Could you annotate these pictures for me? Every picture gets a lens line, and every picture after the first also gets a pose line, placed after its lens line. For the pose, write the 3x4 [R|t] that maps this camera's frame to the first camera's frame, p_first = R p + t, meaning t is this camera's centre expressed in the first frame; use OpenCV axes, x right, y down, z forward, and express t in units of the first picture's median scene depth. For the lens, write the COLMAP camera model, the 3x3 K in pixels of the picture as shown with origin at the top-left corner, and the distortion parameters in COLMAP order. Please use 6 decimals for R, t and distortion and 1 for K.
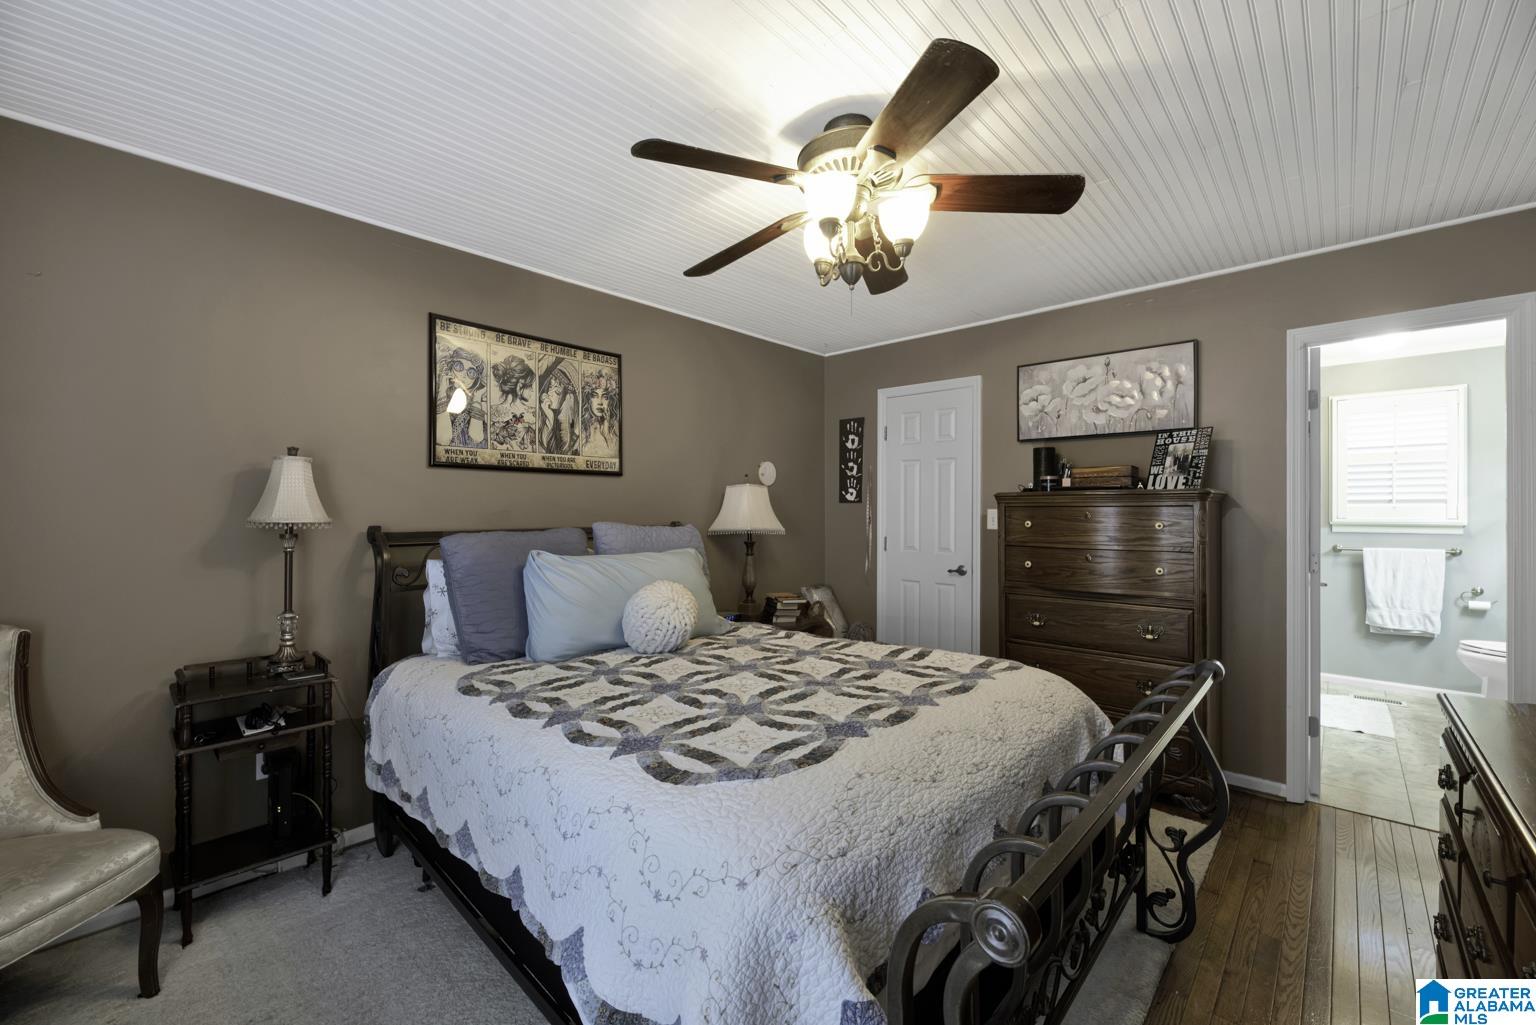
lens RADIAL K [[612.1, 0, 768.0], [0, 612.1, 512.5], [0, 0, 1]] dist [-0.000690, -0.000083]
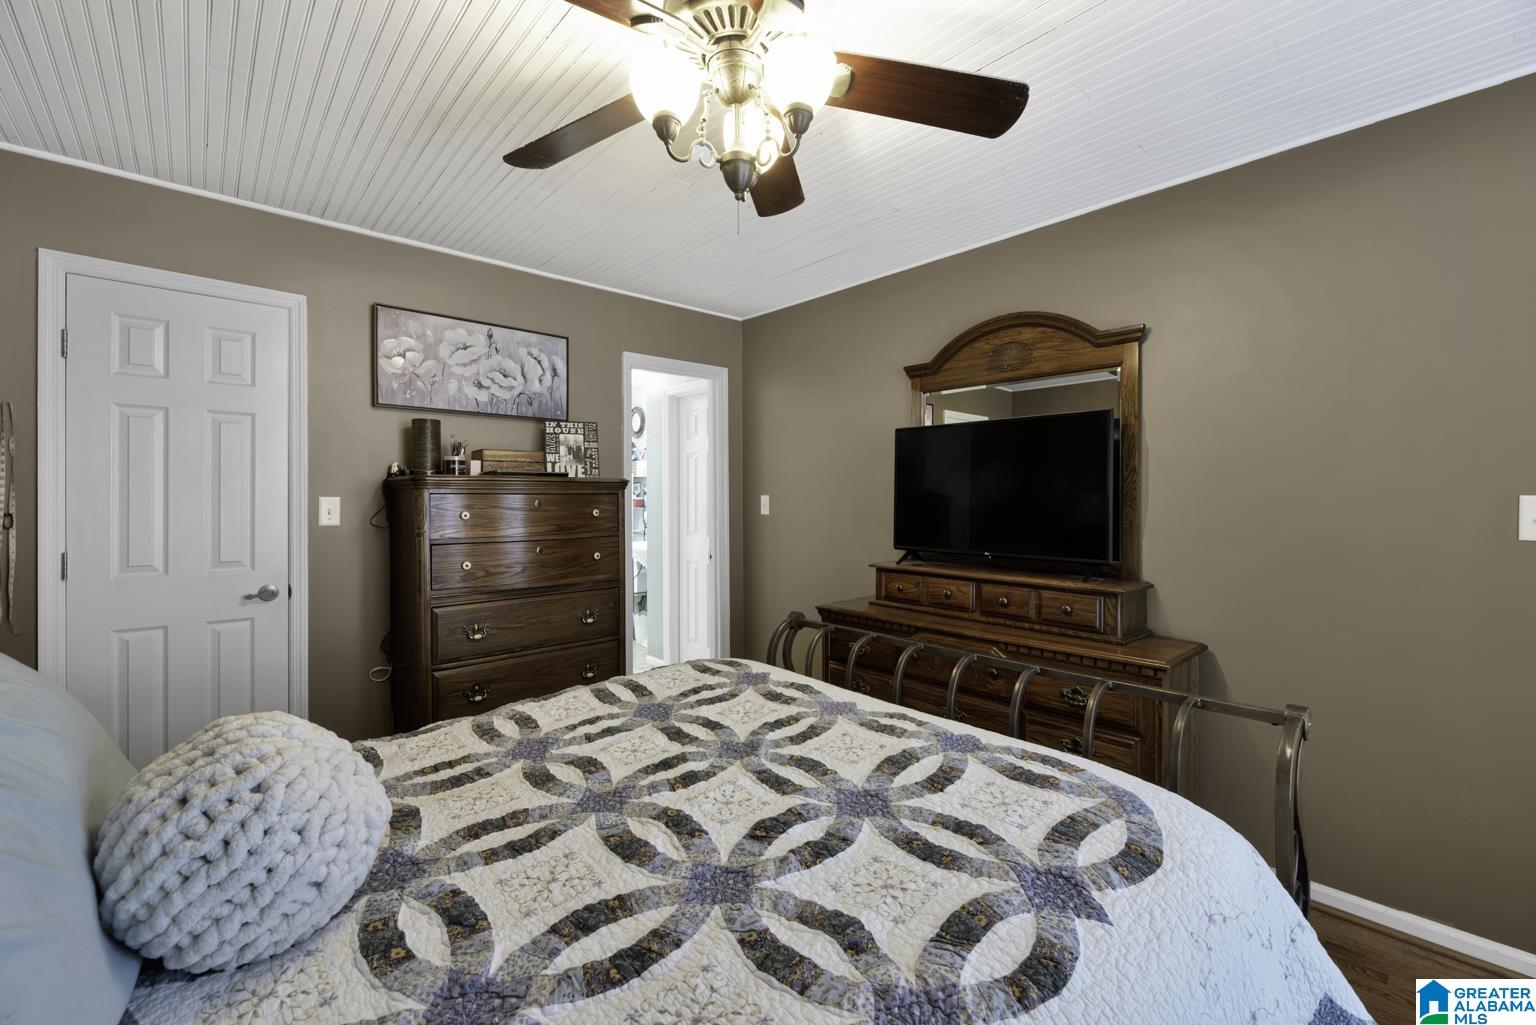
lens RADIAL K [[645.2, 0, 766.2], [0, 645.2, 497.3], [0, 0, 1]] dist [-0.002545, -0.000429]
pose [[0.087824, -0.000923, 0.996136, -0.375114], [0.005335, 0.999986, 0.000456, -0.002876], [-0.996122, 0.005275, 0.087827, 0.532598]]
